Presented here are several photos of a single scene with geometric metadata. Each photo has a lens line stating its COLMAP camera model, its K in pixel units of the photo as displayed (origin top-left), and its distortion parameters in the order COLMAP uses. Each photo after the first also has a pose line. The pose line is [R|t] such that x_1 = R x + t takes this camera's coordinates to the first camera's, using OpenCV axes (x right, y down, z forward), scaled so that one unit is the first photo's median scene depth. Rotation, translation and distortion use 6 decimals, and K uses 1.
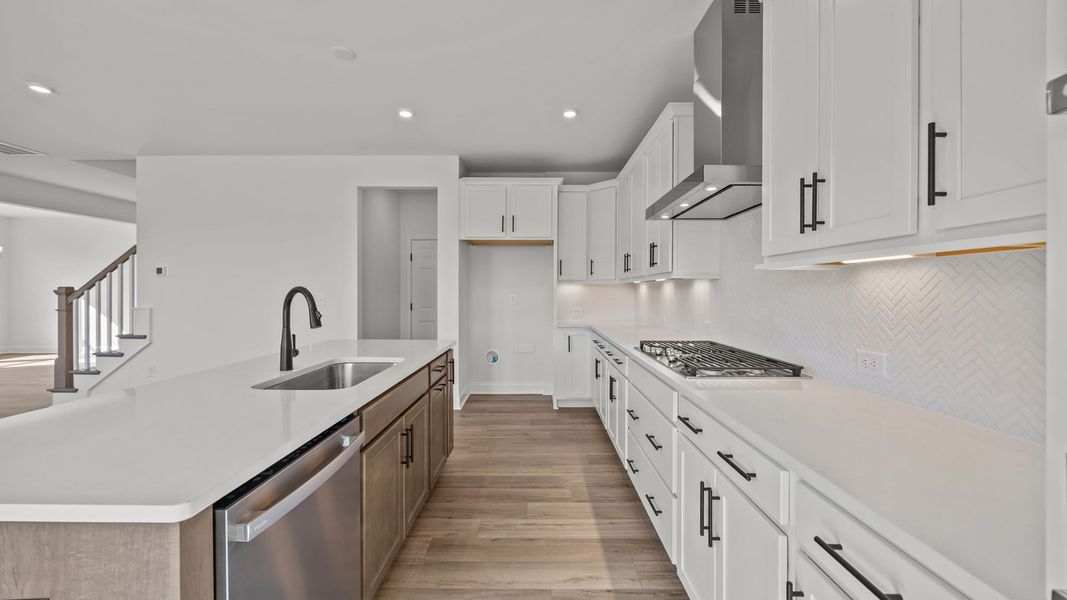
lens RADIAL K [[401.0, 0, 530.6], [0, 401.0, 289.5], [0, 0, 1]] dist [0.002184, 0.000448]
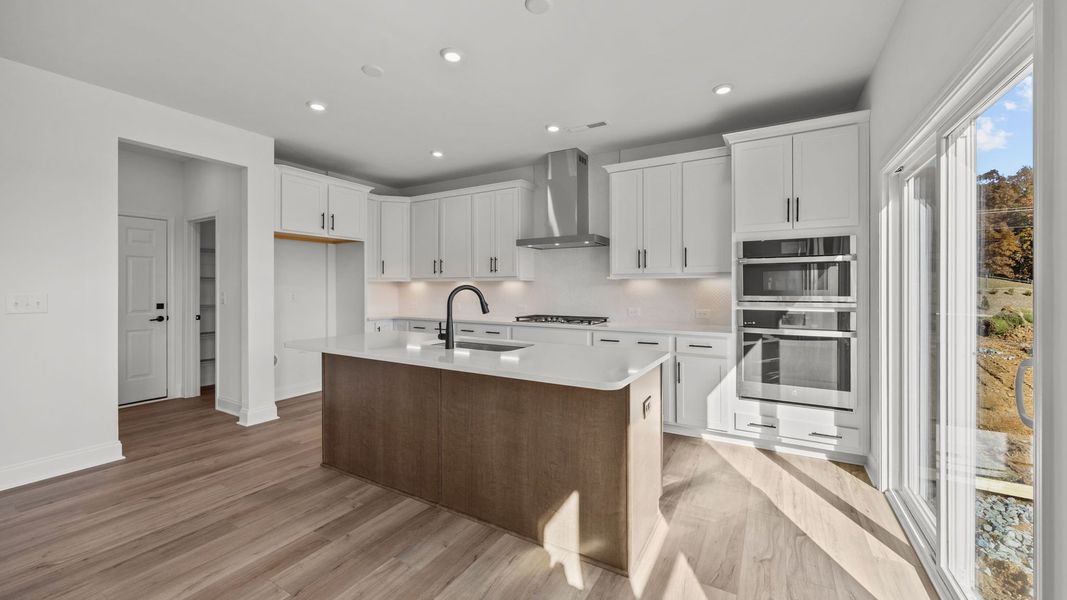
lens RADIAL K [[401.0, 0, 528.1], [0, 401.0, 289.7], [0, 0, 1]] dist [0.002184, 0.000448]
pose [[0.516354, -0.005032, 0.856361, -0.658853], [-0.001282, 0.999977, 0.006650, -0.000051], [-0.856374, -0.004532, 0.516336, 0.044689]]
